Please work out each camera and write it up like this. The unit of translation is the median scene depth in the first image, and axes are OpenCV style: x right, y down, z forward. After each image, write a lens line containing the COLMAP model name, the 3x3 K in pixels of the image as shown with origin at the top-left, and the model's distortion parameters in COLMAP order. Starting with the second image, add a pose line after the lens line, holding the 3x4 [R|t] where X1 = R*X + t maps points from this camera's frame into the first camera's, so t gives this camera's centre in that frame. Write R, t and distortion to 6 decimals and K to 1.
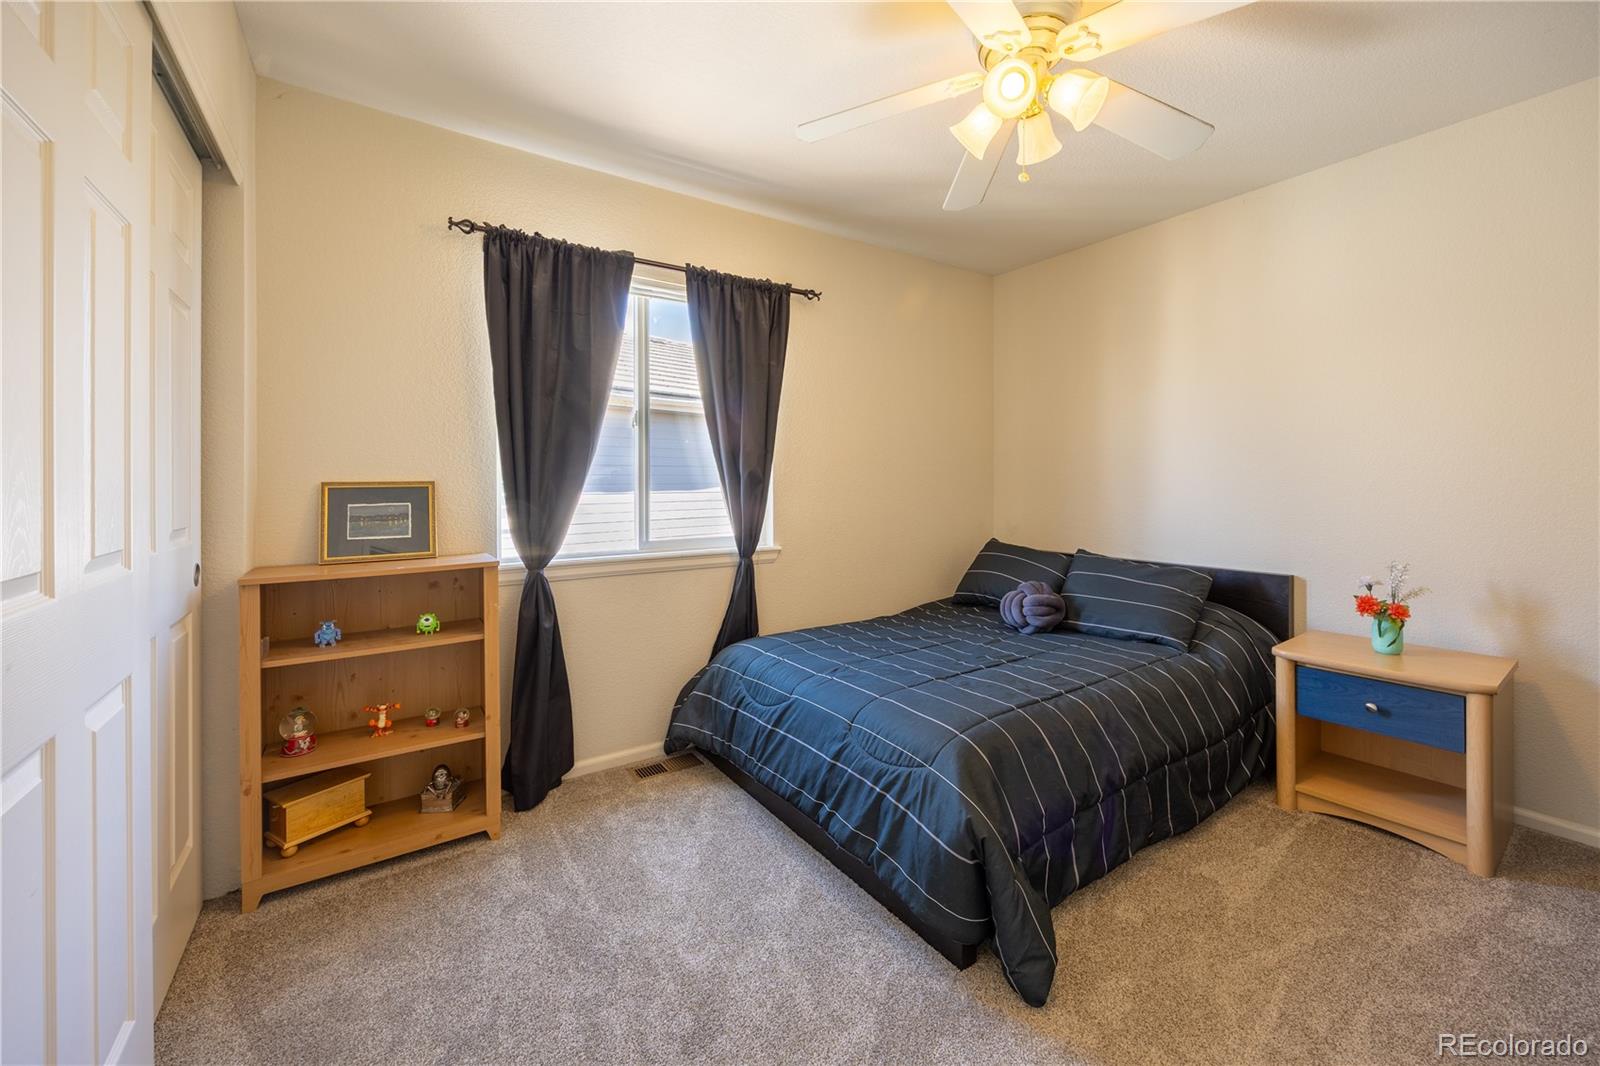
lens RADIAL K [[628.6, 0, 802.1], [0, 628.6, 481.7], [0, 0, 1]] dist [-0.001485, -0.000302]
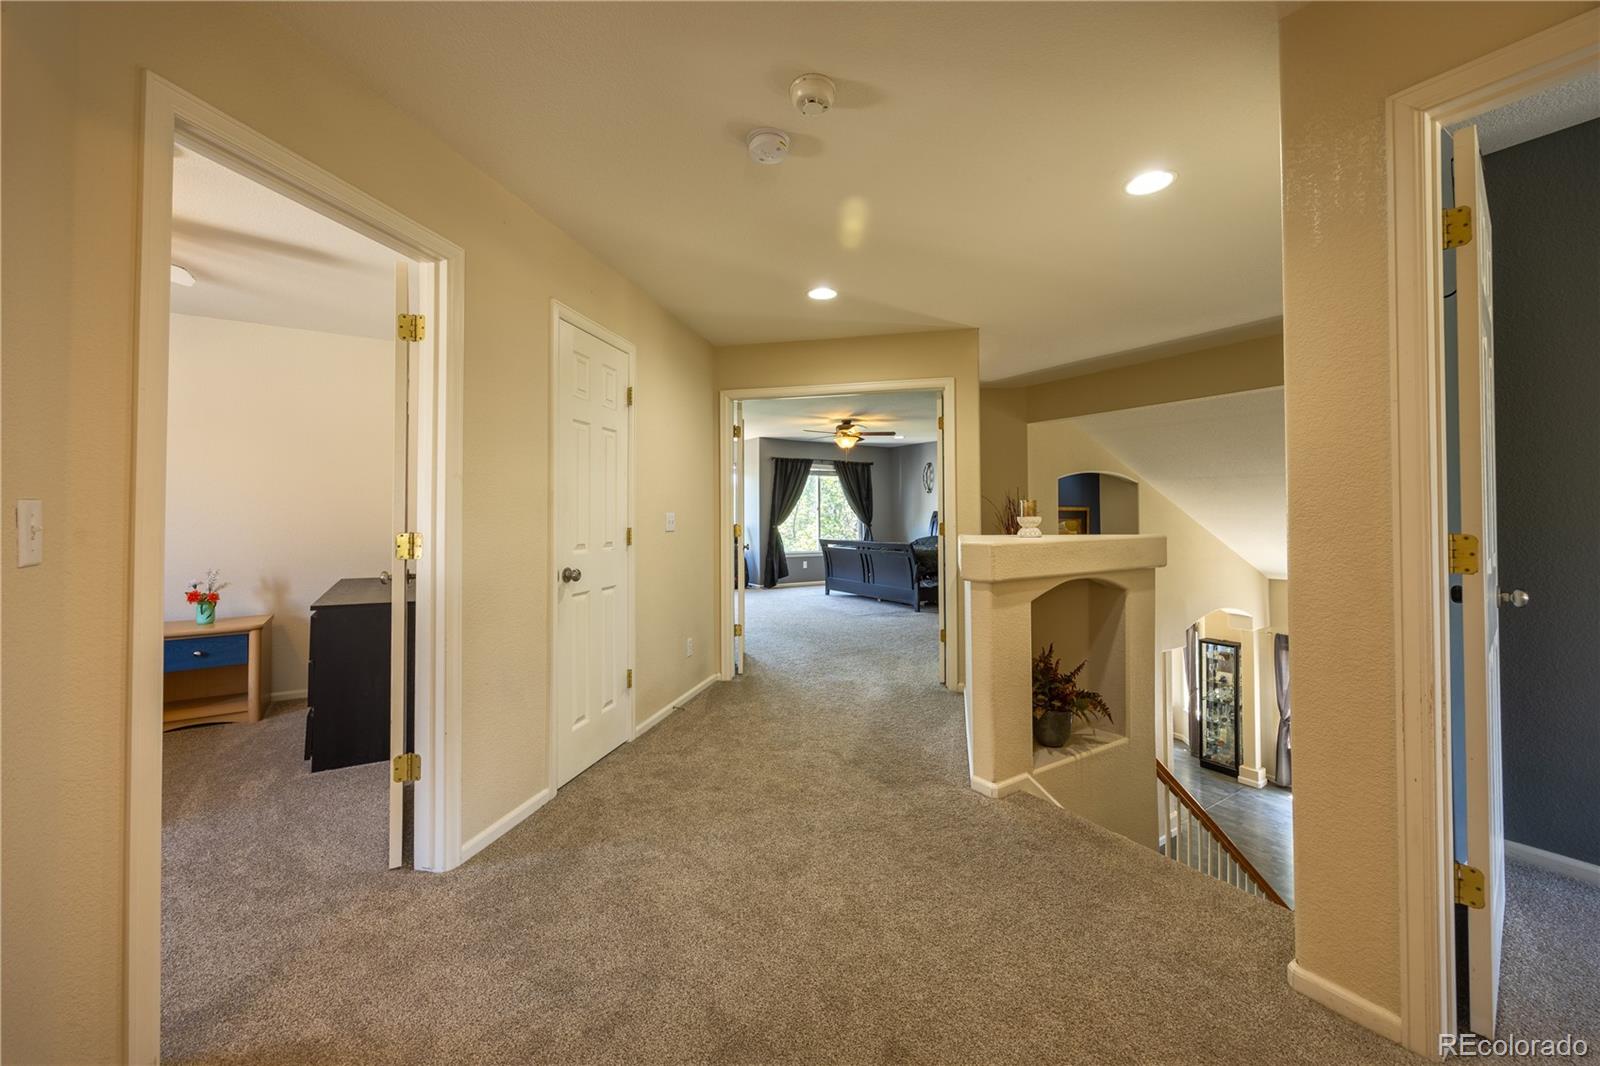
lens RADIAL K [[622.0, 0, 801.7], [0, 622.0, 510.6], [0, 0, 1]] dist [-0.000280, -0.000050]
pose [[0.030806, 0.019323, 0.999339, -0.703008], [0.001152, 0.999812, -0.019367, 0.003683], [-0.999525, 0.001748, 0.030778, -0.661581]]
